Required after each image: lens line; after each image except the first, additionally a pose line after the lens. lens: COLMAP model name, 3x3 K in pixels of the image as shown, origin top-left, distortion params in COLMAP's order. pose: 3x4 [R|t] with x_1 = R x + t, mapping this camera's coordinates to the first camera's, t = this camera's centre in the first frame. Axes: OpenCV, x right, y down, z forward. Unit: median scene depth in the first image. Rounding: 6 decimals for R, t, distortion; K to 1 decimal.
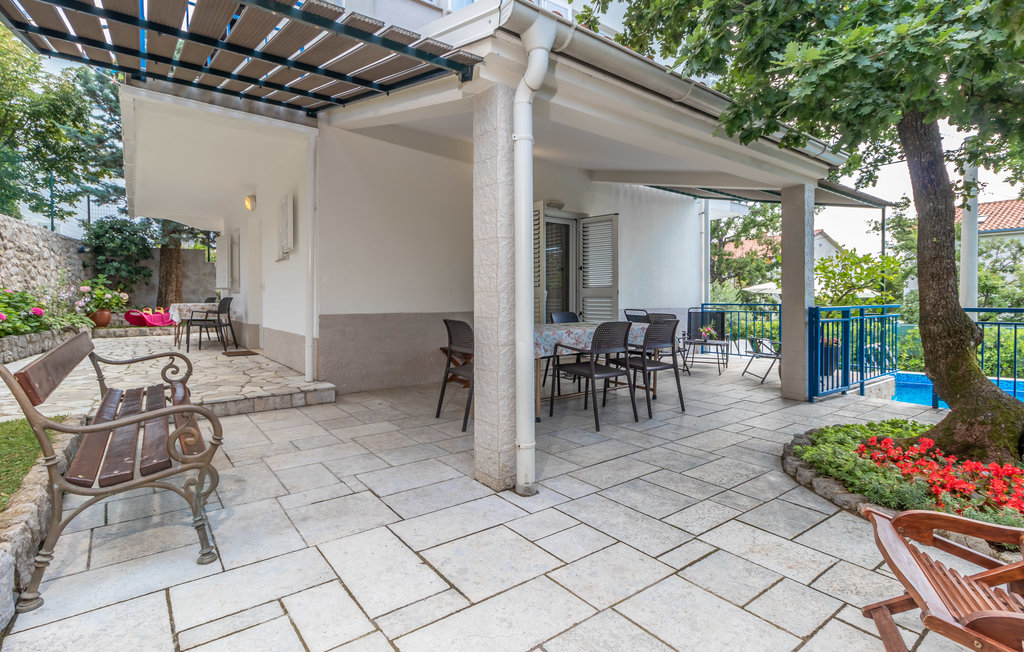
lens RADIAL K [[499.3, 0, 531.1], [0, 499.3, 313.3], [0, 0, 1]] dist [-0.000998, 0.000005]
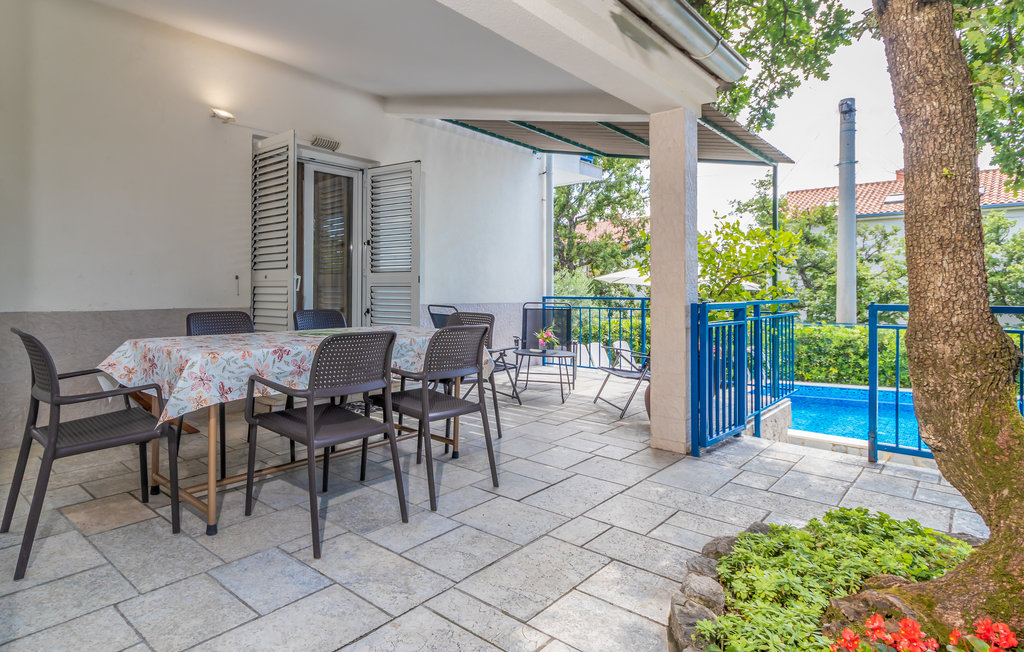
lens RADIAL K [[499.3, 0, 531.1], [0, 499.3, 313.3], [0, 0, 1]] dist [-0.000998, 0.000005]
pose [[0.964063, -0.005721, 0.265613, 0.134731], [0.001653, 0.999878, 0.015539, -0.006643], [-0.265670, -0.014542, 0.963954, 0.309020]]
